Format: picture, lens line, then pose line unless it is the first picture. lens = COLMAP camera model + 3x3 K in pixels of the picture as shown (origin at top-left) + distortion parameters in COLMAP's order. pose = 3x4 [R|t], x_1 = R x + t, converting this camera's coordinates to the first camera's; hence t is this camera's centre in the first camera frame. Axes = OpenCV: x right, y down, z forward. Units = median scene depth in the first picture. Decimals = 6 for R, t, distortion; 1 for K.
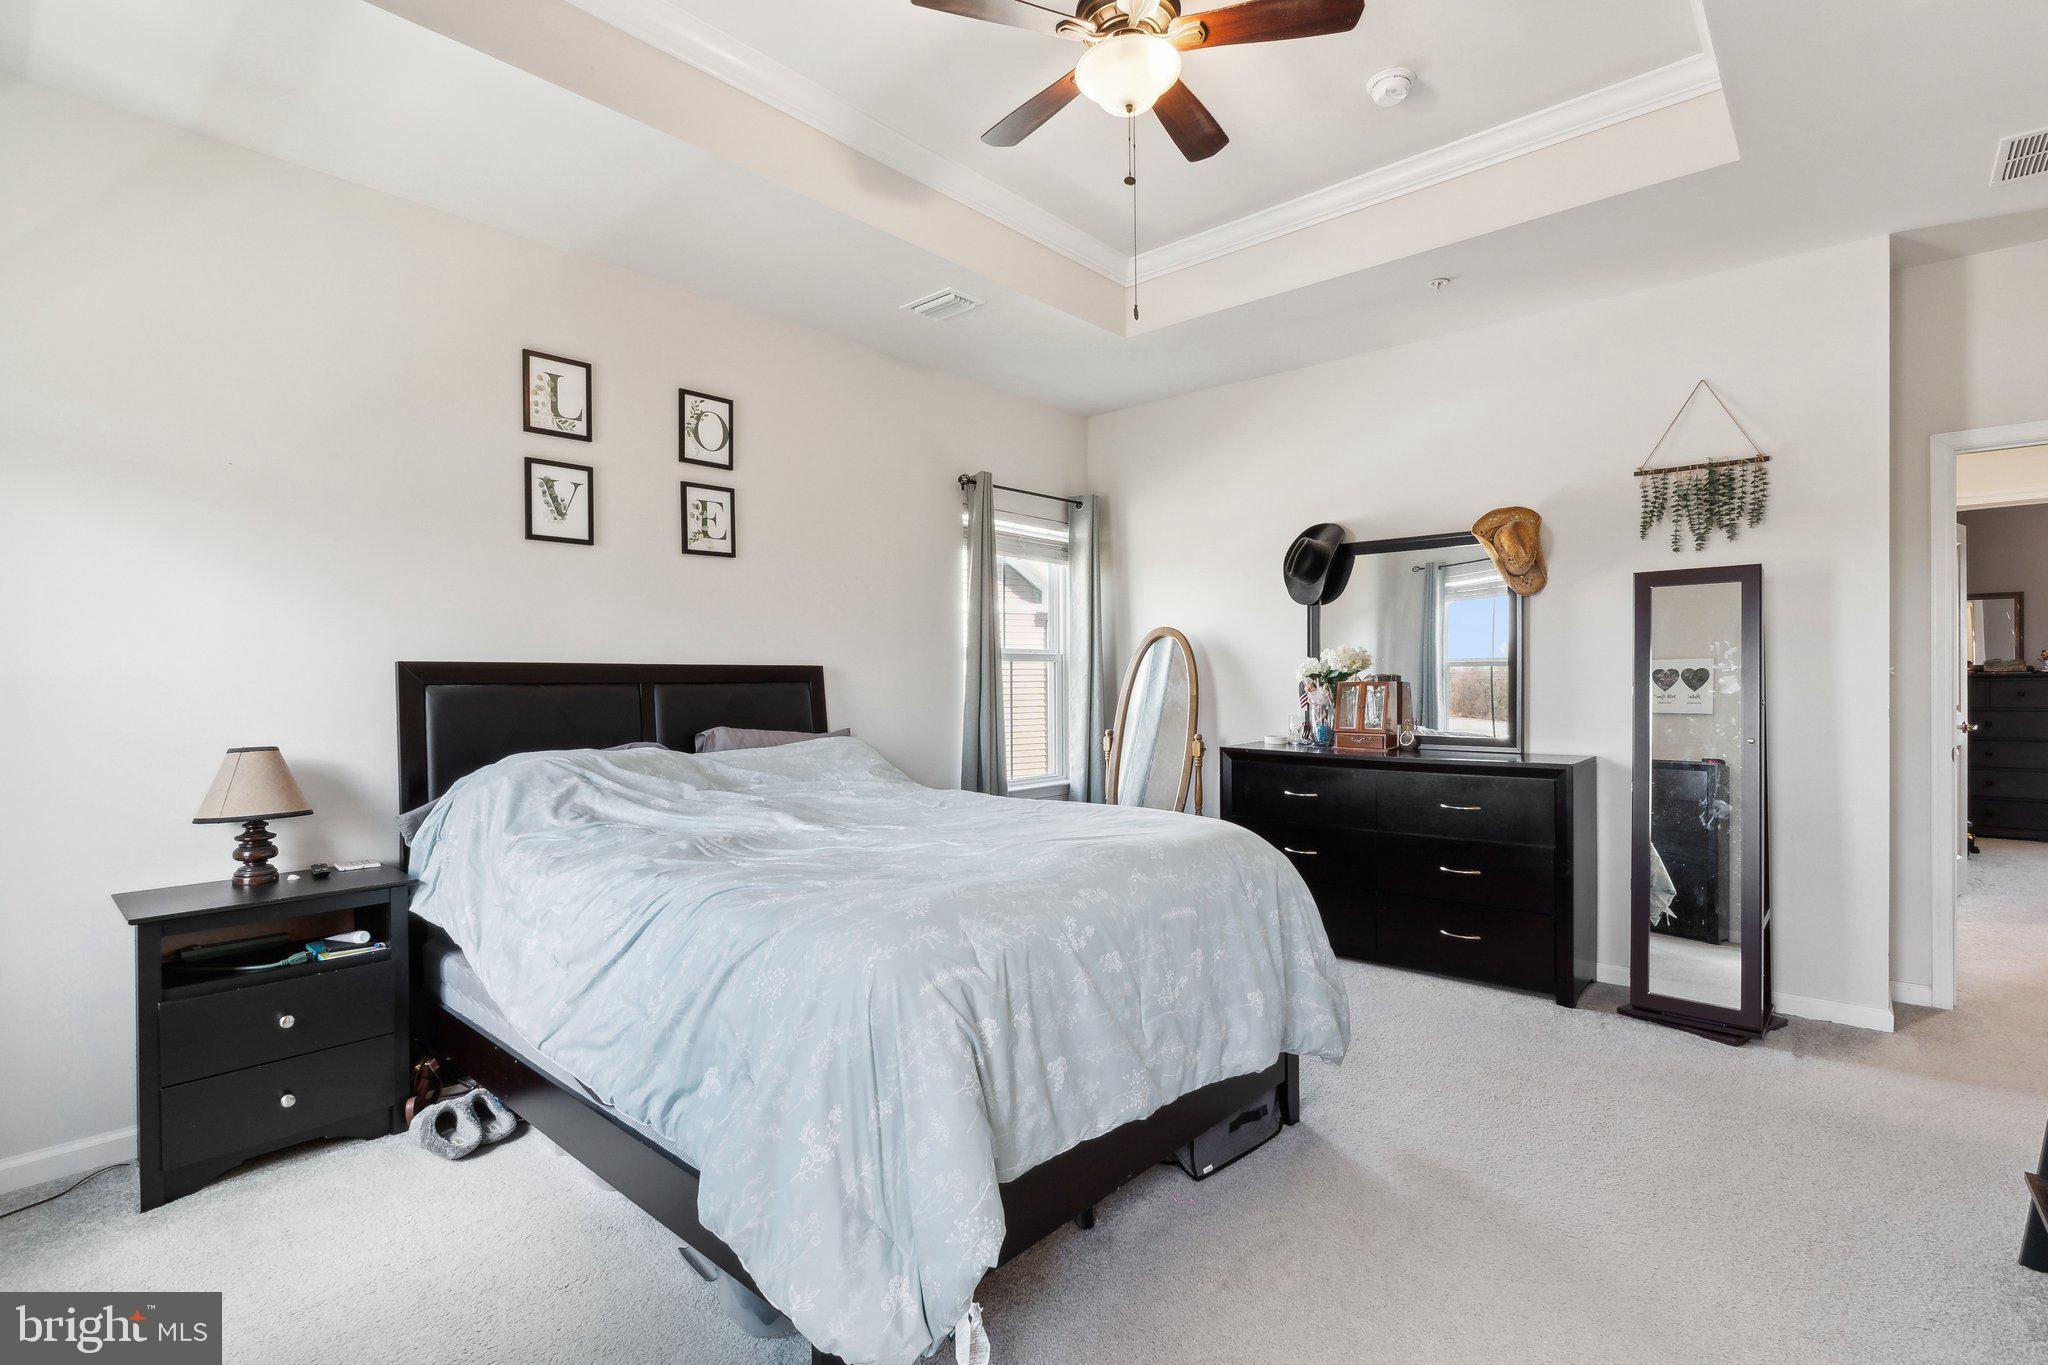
lens RADIAL K [[950.3, 0, 1029.9], [0, 950.3, 681.6], [0, 0, 1]] dist [-0.001767, -0.000230]
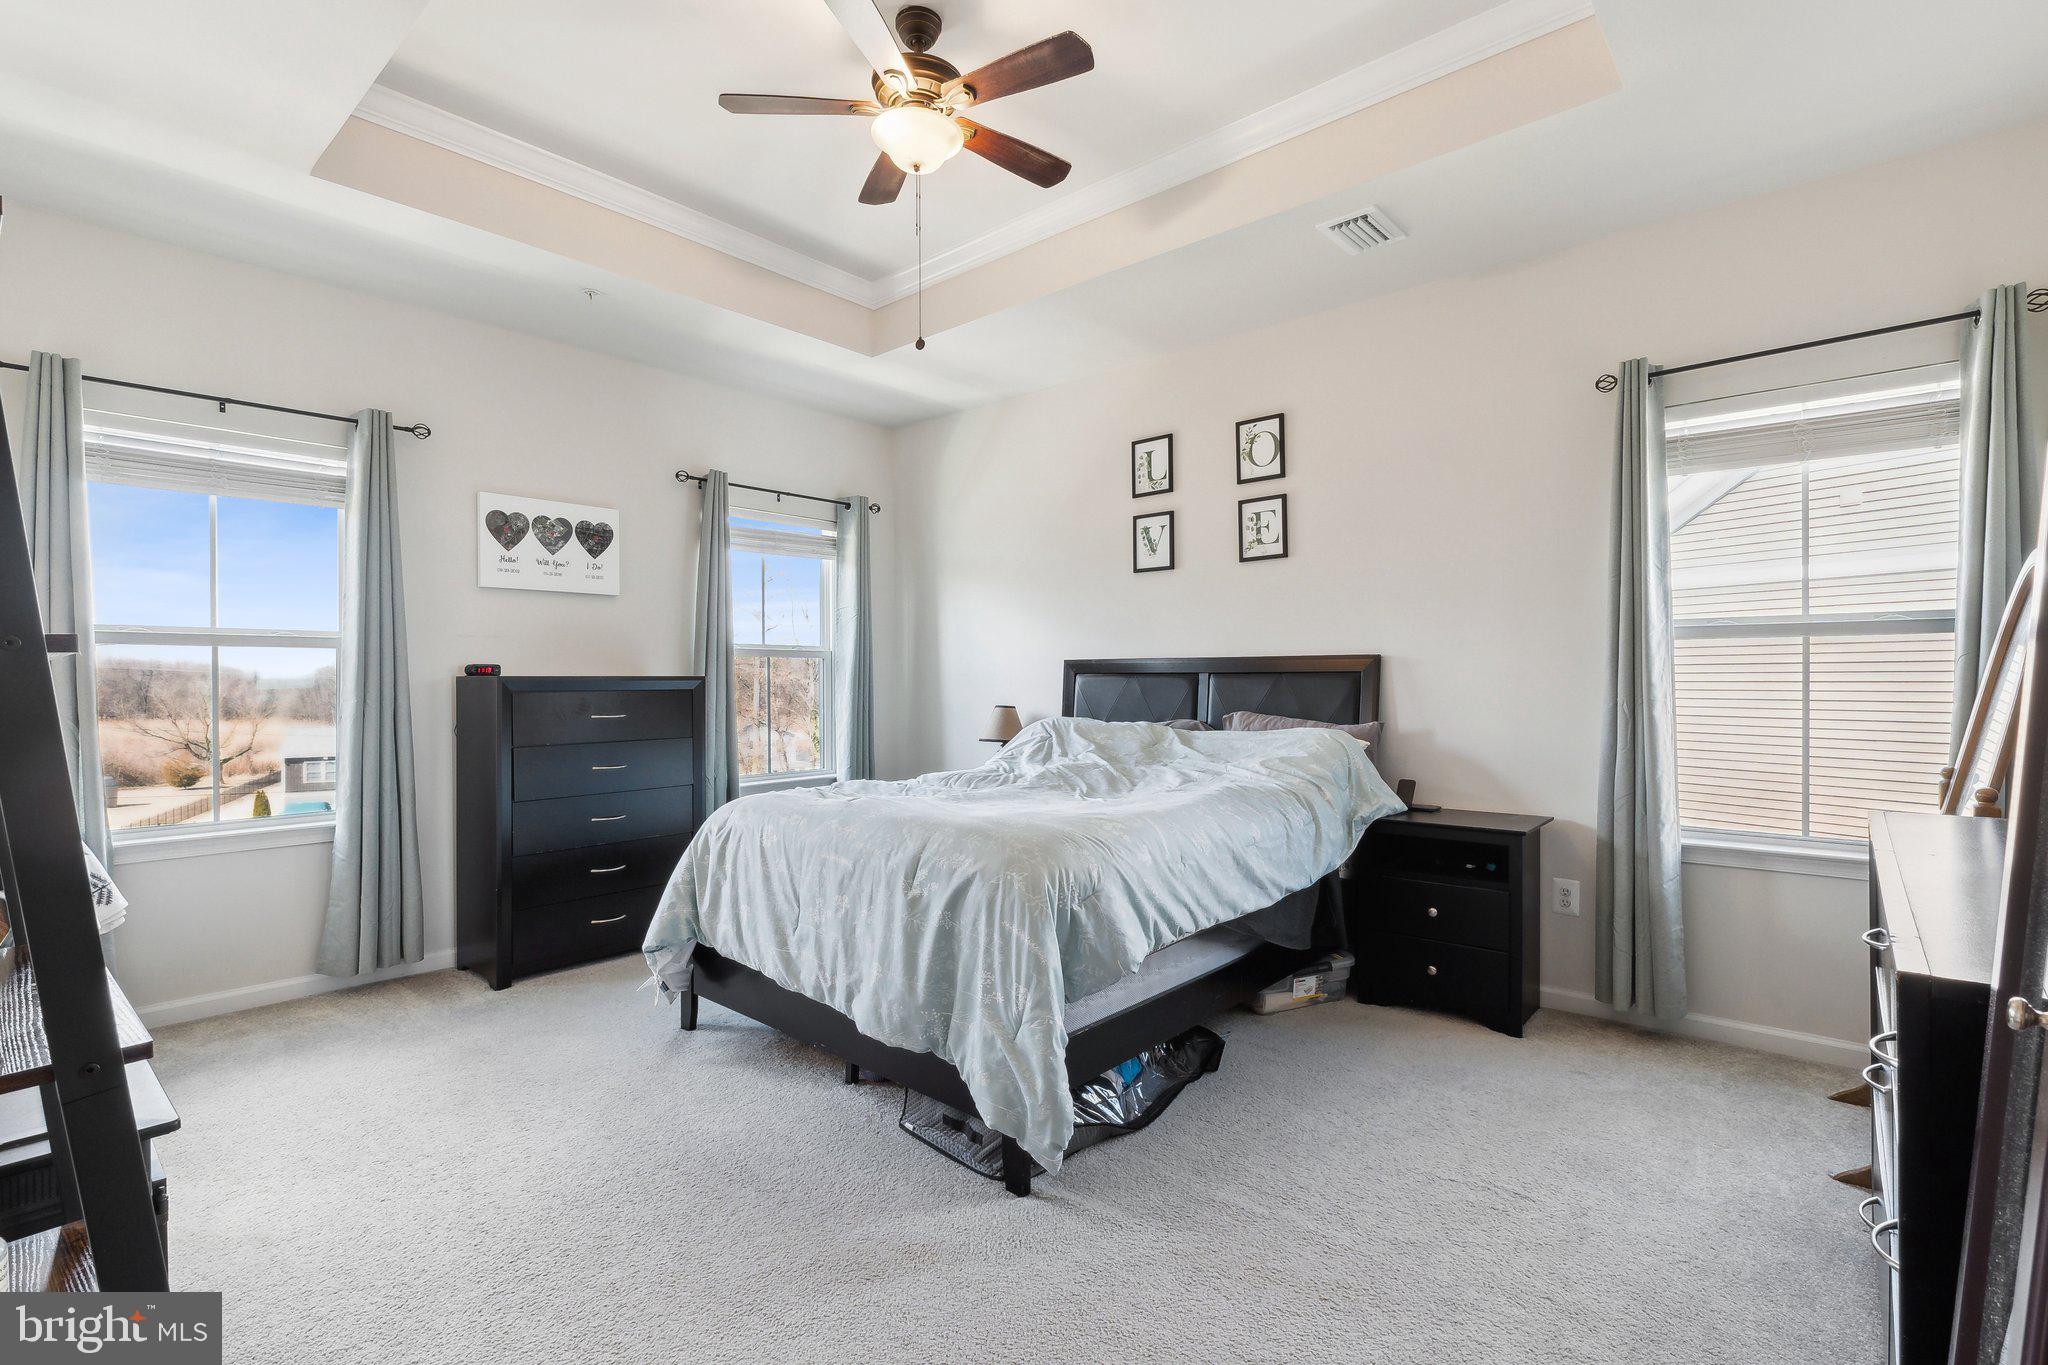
lens RADIAL K [[950.3, 0, 1029.9], [0, 950.3, 681.6], [0, 0, 1]] dist [-0.001767, -0.000230]
pose [[0.011456, 0.015353, -0.999816, 0.806785], [0.005676, 0.999865, 0.015419, -0.007360], [0.999918, -0.005852, 0.011367, 0.726596]]
